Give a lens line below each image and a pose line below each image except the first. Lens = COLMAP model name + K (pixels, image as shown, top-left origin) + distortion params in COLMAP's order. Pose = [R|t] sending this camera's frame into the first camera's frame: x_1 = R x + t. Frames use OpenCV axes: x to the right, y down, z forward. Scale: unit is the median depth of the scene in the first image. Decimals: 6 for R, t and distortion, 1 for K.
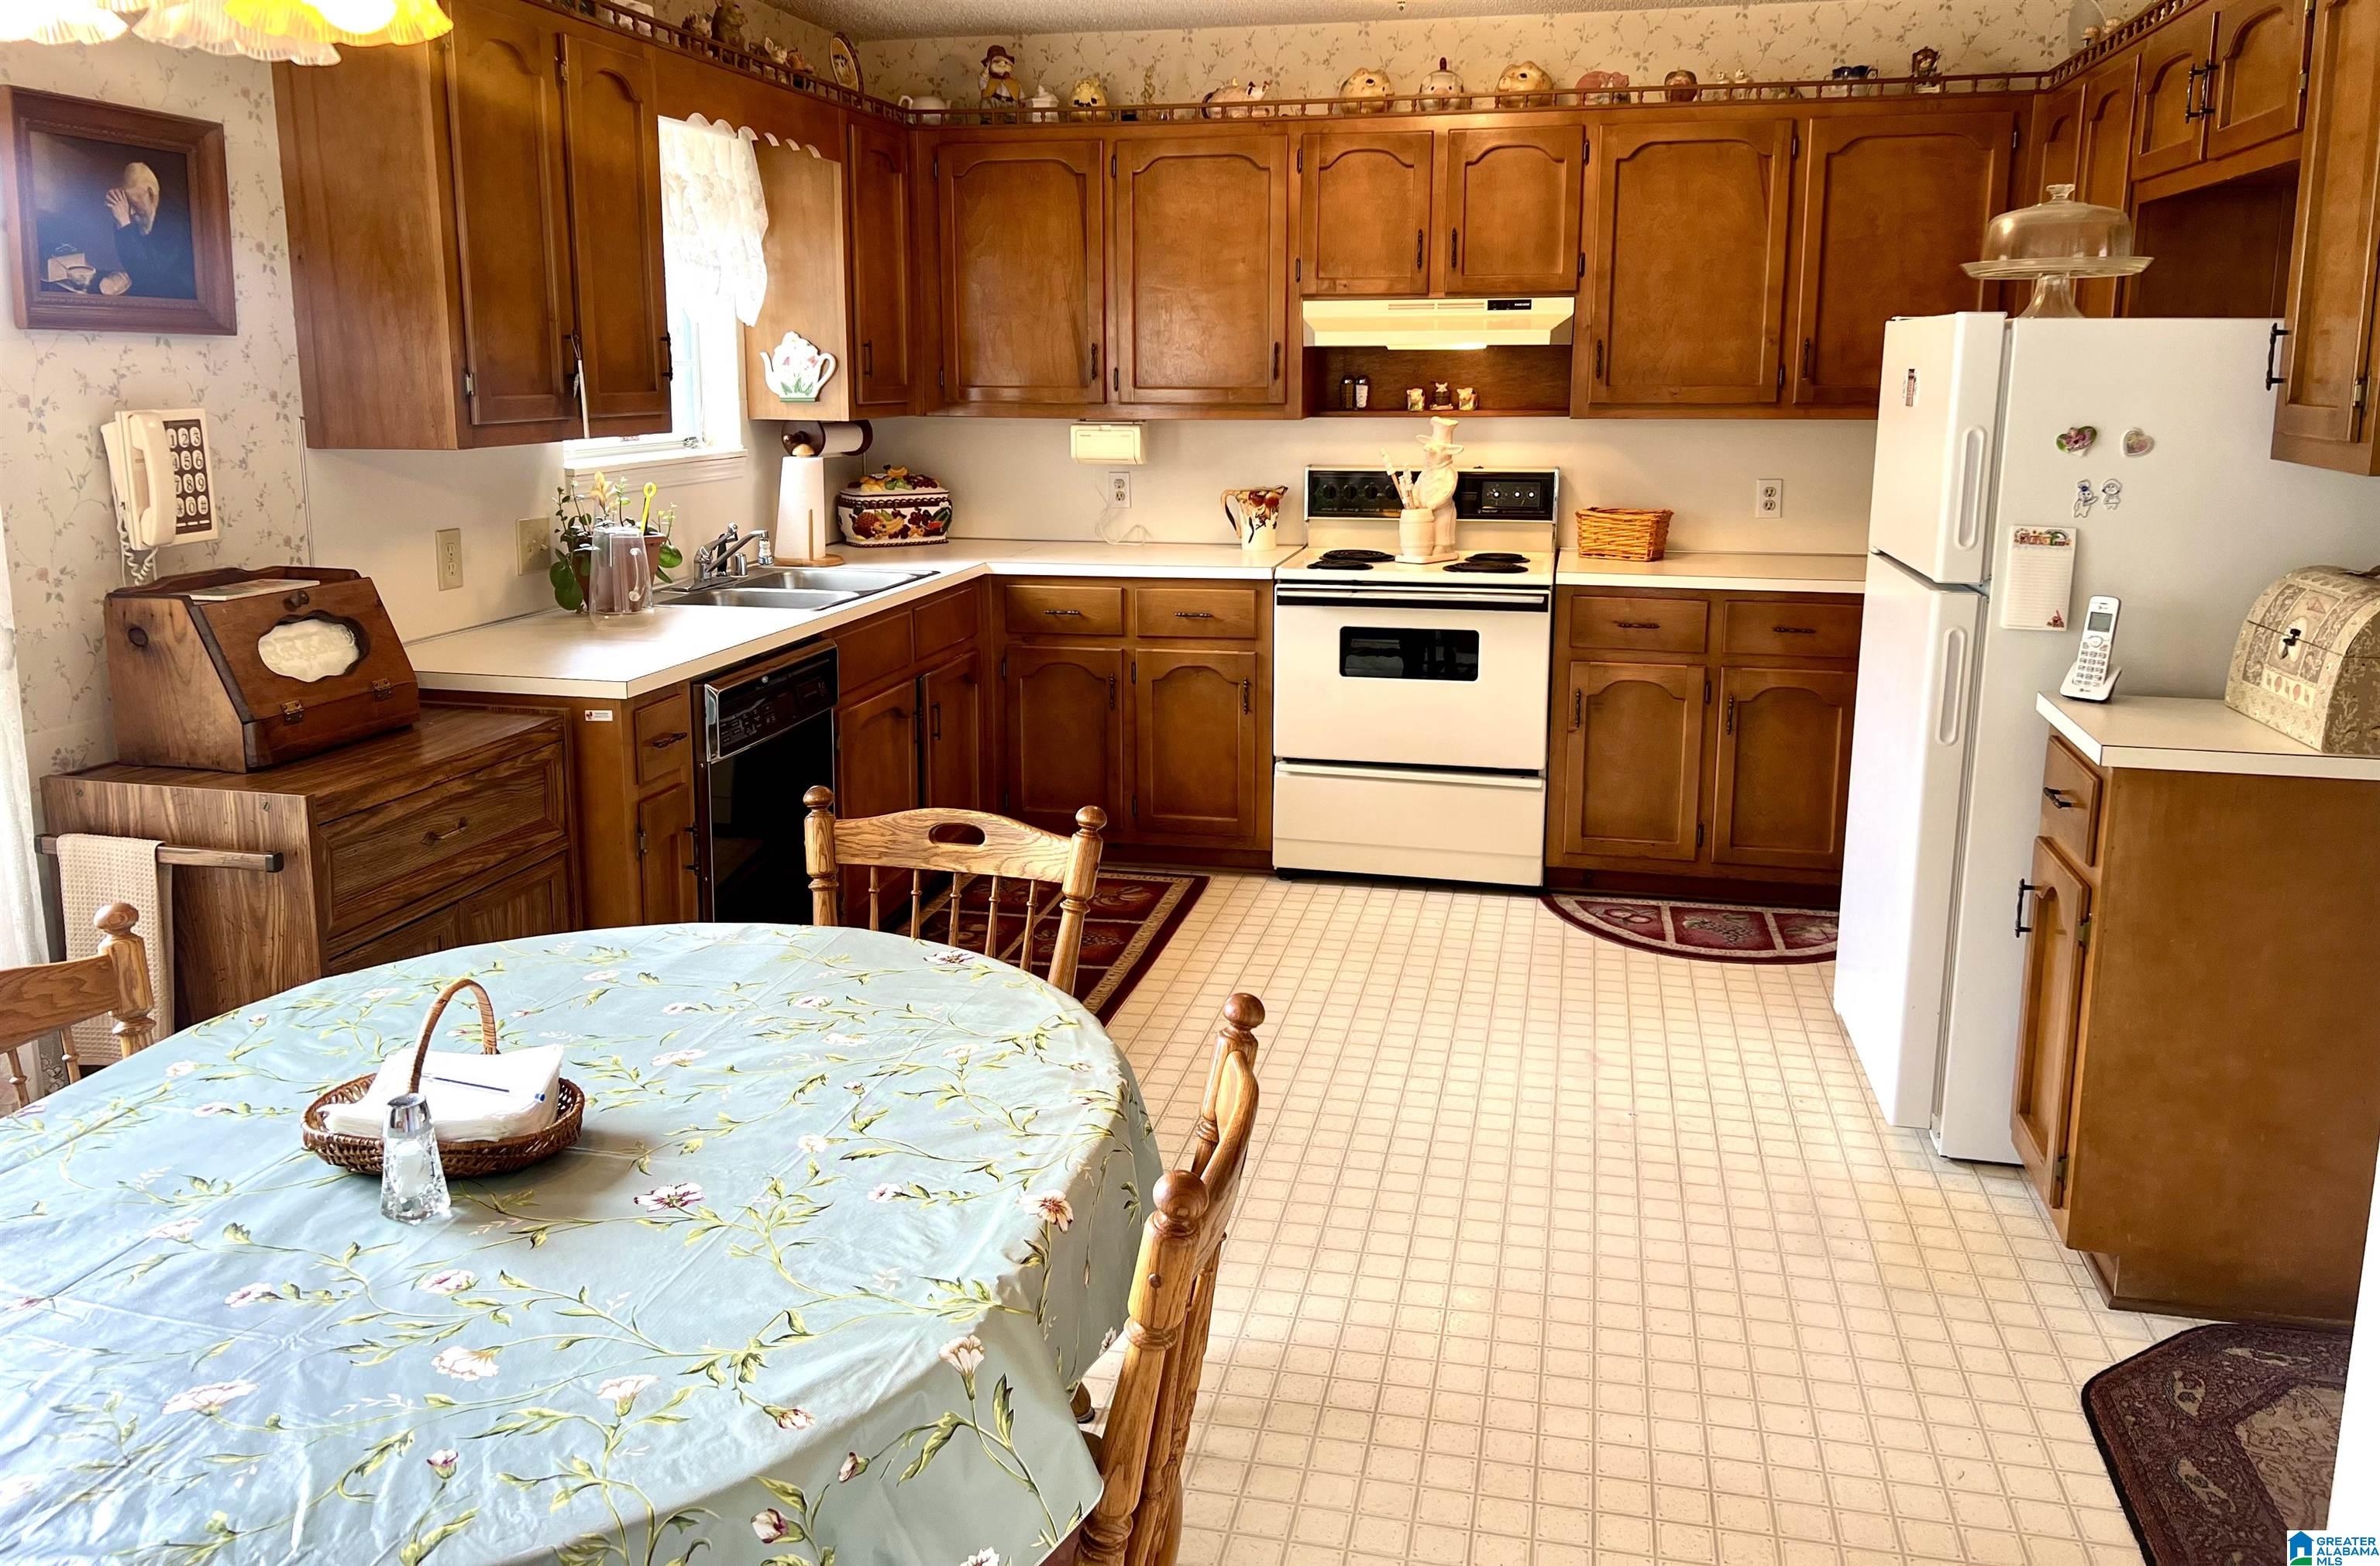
lens RADIAL K [[1792.4, 0, 1191.2], [0, 1792.4, 672.4], [0, 0, 1]] dist [0.057887, -0.064698]
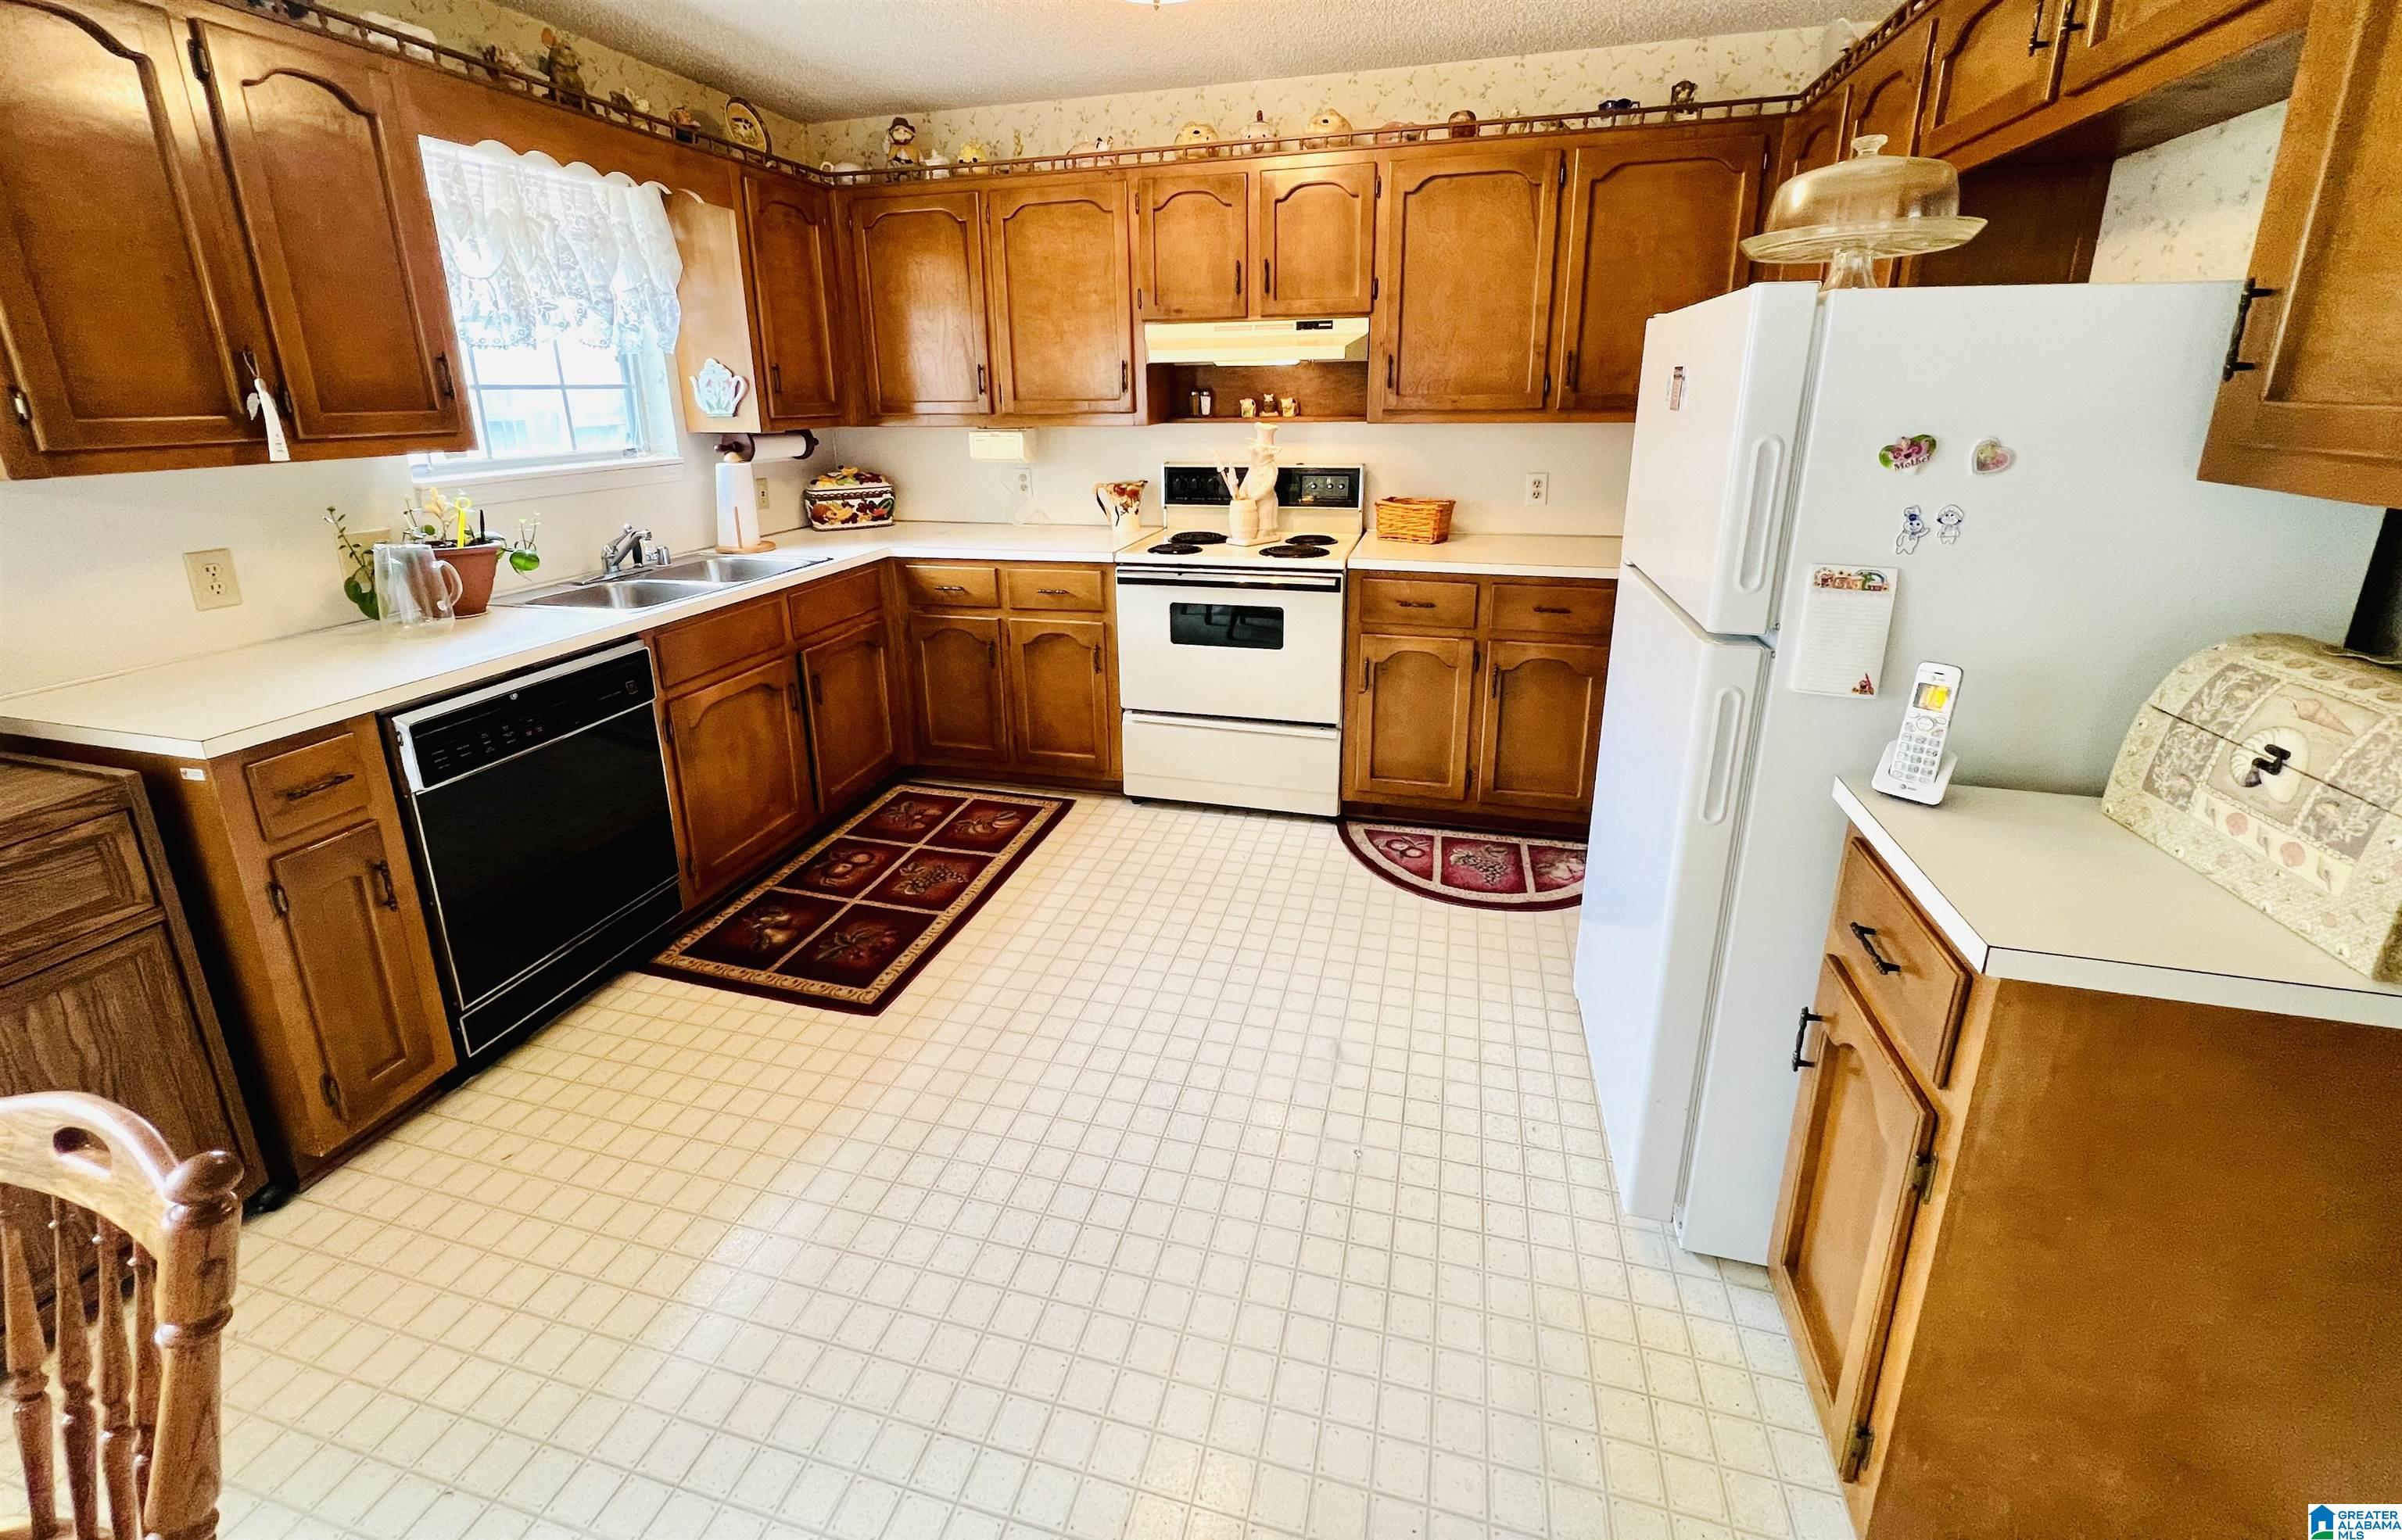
lens RADIAL K [[962.5, 0, 1200.1], [0, 962.5, 642.5], [0, 0, 1]] dist [-0.002284, 0.000144]
pose [[0.999014, -0.001673, -0.044368, 0.141492], [0.005461, 0.996333, 0.085391, -0.057272], [0.044063, -0.085549, 0.995359, 0.388876]]
